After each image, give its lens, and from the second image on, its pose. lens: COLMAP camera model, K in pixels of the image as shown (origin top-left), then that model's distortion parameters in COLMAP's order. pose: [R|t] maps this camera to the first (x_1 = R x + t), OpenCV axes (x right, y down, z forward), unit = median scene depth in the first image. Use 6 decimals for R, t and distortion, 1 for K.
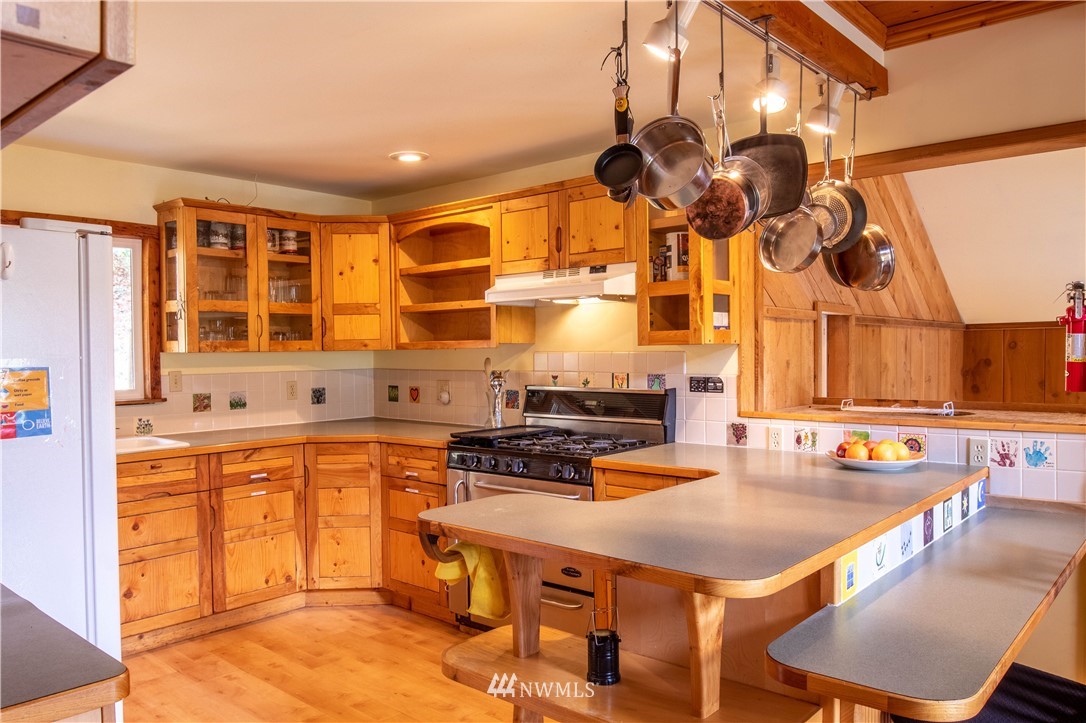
lens RADIAL K [[806.0, 0, 542.6], [0, 806.0, 362.7], [0, 0, 1]] dist [-0.012805, -0.003165]
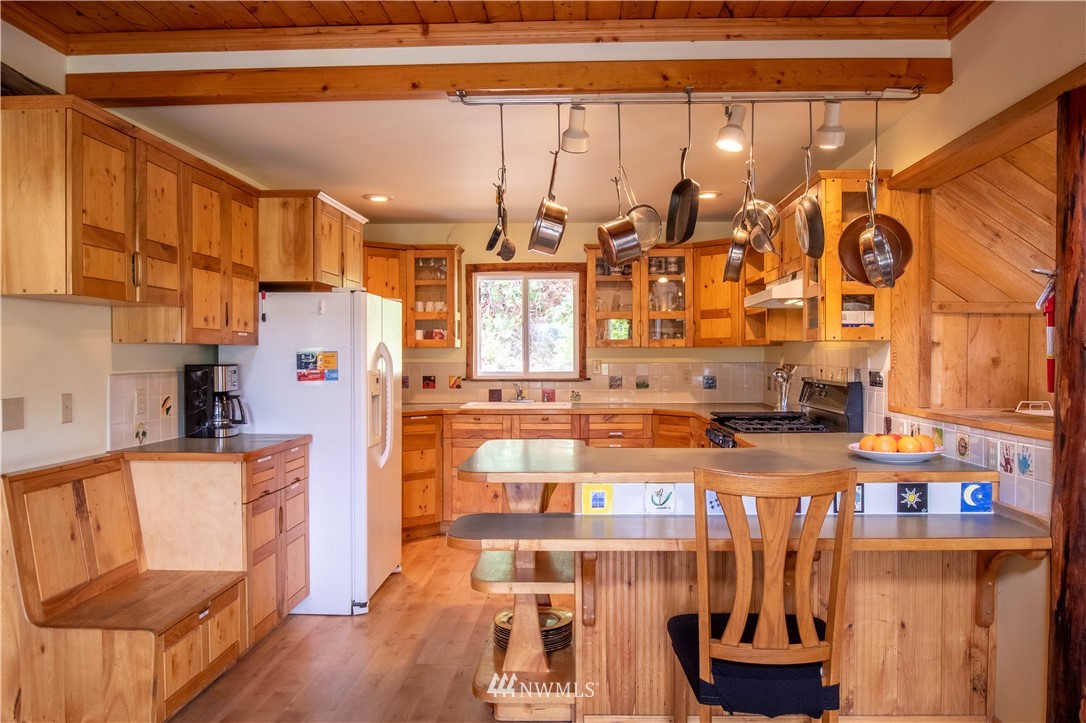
lens RADIAL K [[806.0, 0, 547.4], [0, 806.0, 360.1], [0, 0, 1]] dist [-0.012805, -0.003165]
pose [[0.621017, 0.015295, -0.783648, 0.659001], [-0.016823, 0.999839, 0.006183, 0.002721], [0.783617, 0.009343, 0.621174, 0.010273]]
